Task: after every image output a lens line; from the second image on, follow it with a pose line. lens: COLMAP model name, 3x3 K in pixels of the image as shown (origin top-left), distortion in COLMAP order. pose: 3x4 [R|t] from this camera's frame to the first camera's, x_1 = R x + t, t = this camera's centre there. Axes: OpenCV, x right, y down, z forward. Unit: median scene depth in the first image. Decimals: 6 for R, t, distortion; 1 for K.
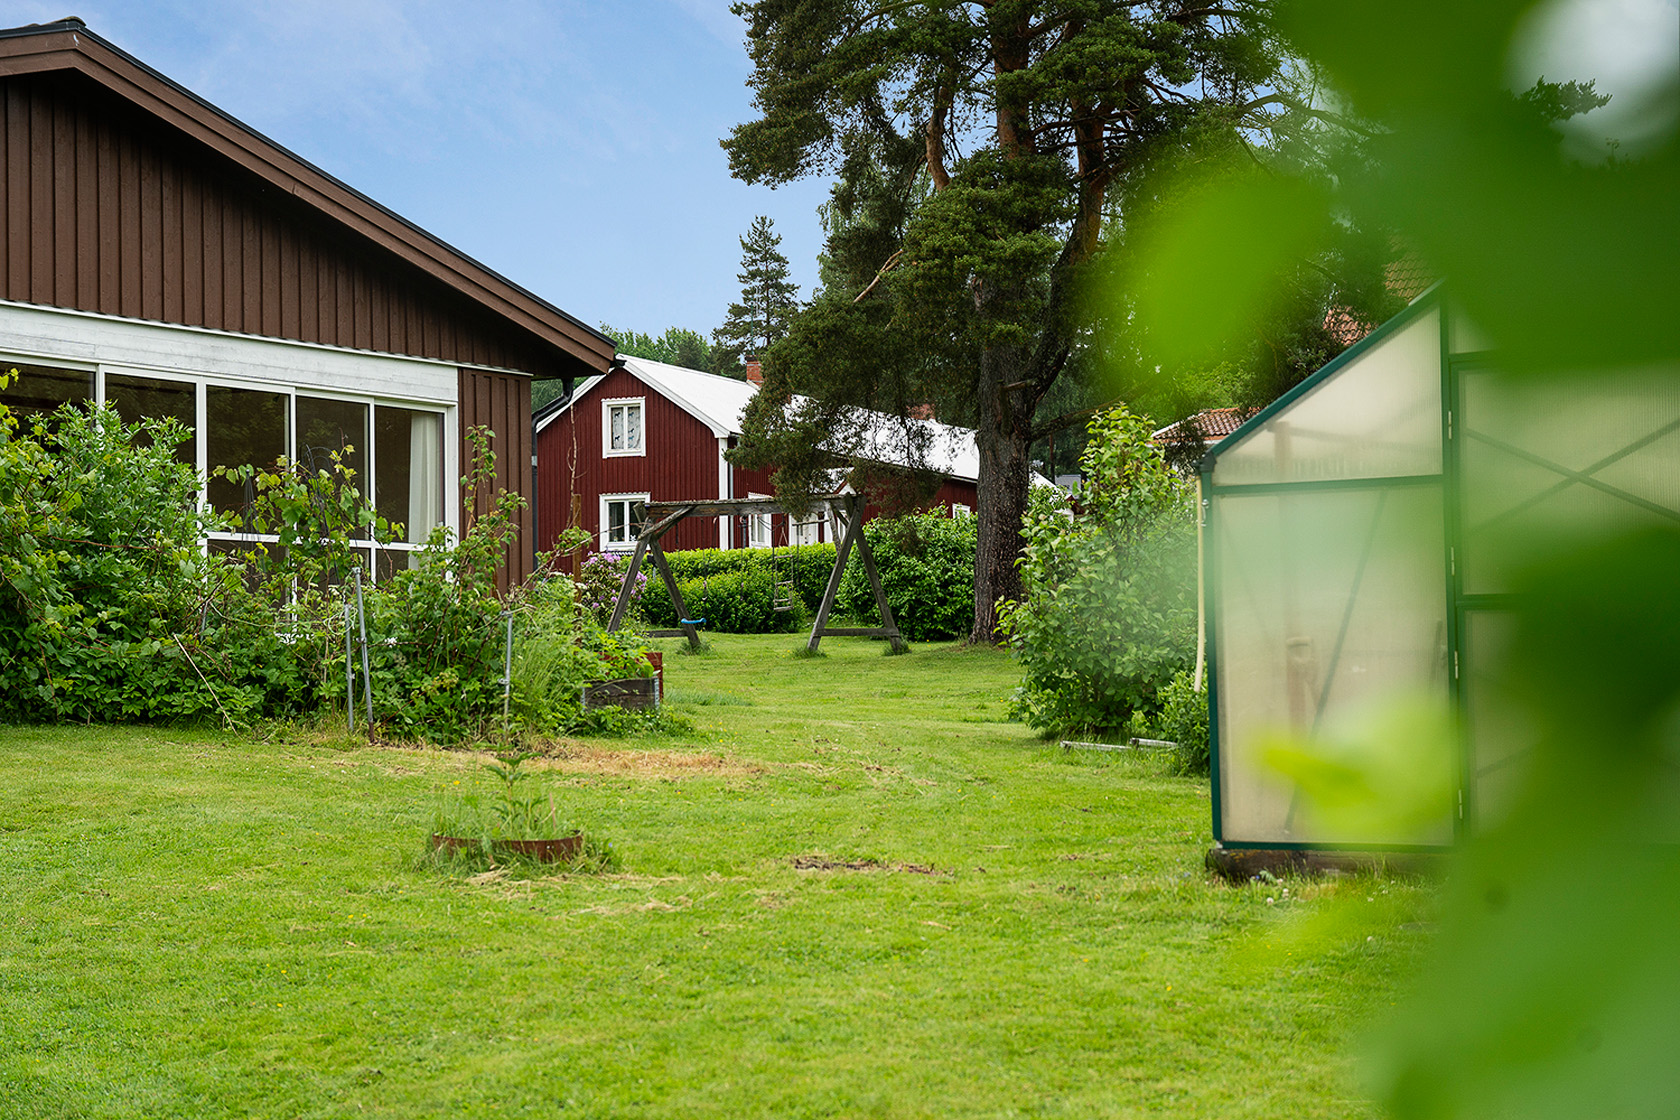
lens RADIAL K [[3257.0, 0, 841.4], [0, 3257.0, 561.1], [0, 0, 1]] dist [0.451071, 0.000000]
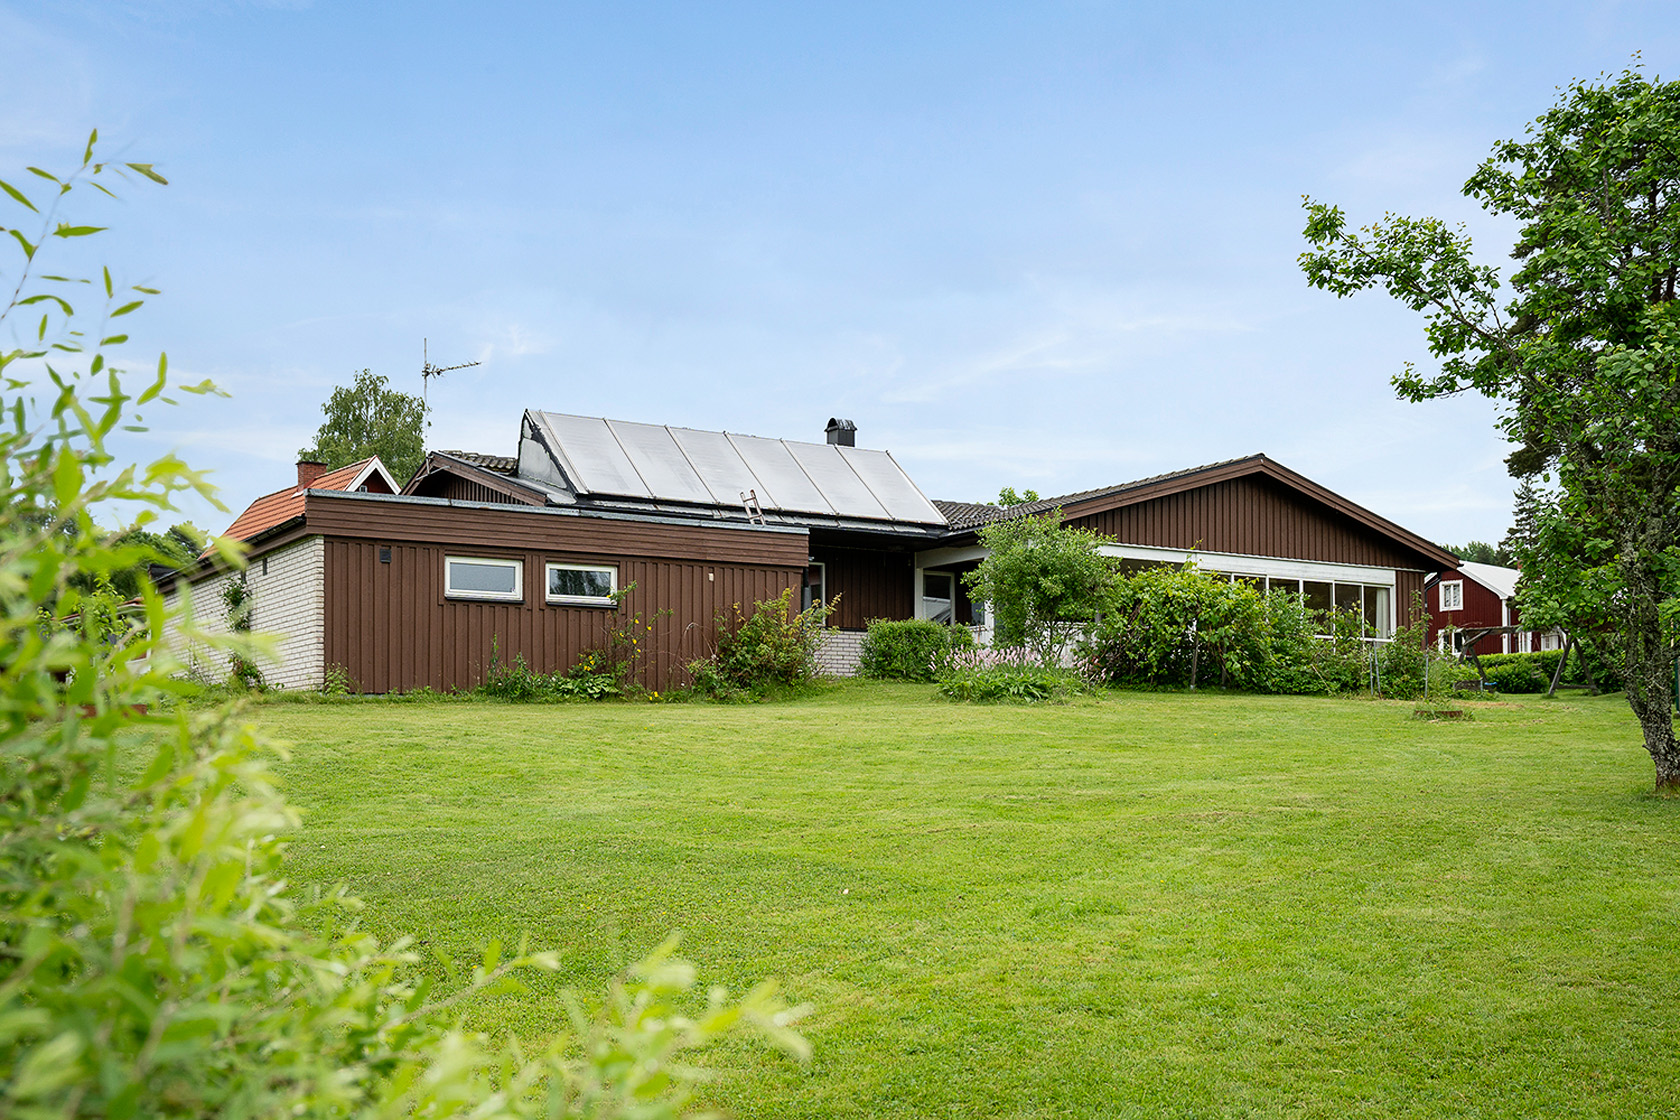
lens RADIAL K [[1729.9, 0, 840.6], [0, 1729.9, 720.0], [0, 0, 1]] dist [0.014461, 0.000000]
pose [[0.920342, -0.003836, -0.391095, 0.006566], [0.013586, 0.999662, 0.022166, 0.011103], [0.390878, -0.025714, 0.920083, -0.207734]]
